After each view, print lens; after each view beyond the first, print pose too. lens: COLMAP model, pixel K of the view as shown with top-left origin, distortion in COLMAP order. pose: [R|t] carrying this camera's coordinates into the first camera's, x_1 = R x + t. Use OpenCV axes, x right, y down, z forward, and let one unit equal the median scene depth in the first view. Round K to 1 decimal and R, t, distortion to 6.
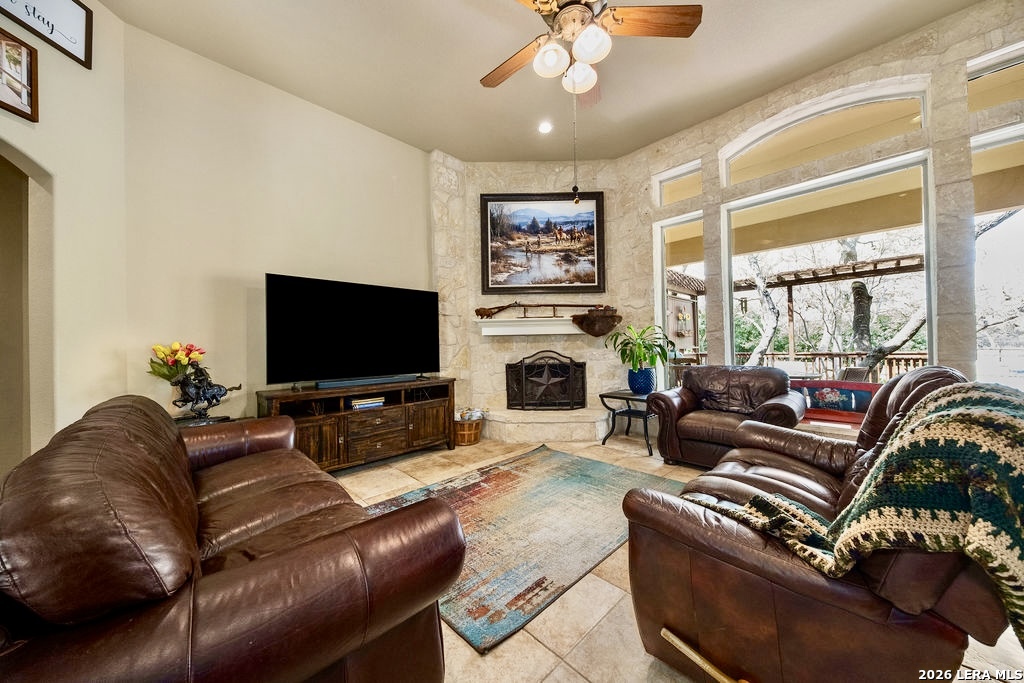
lens RADIAL K [[348.9, 0, 520.4], [0, 348.9, 344.1], [0, 0, 1]] dist [0.003810, -0.001340]
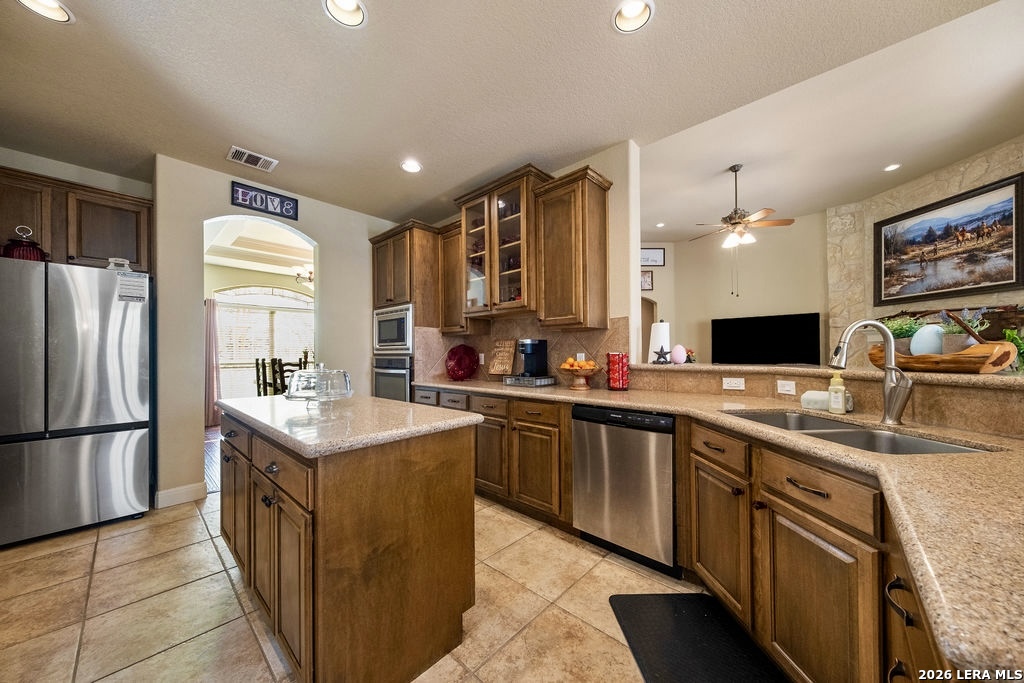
lens RADIAL K [[348.9, 0, 512.0], [0, 348.9, 350.6], [0, 0, 1]] dist [0.003810, -0.001340]
pose [[0.017621, 0.015534, -0.999724, 1.071261], [0.012974, 0.999792, 0.015763, -0.026801], [0.999761, -0.013248, 0.017415, -0.273605]]
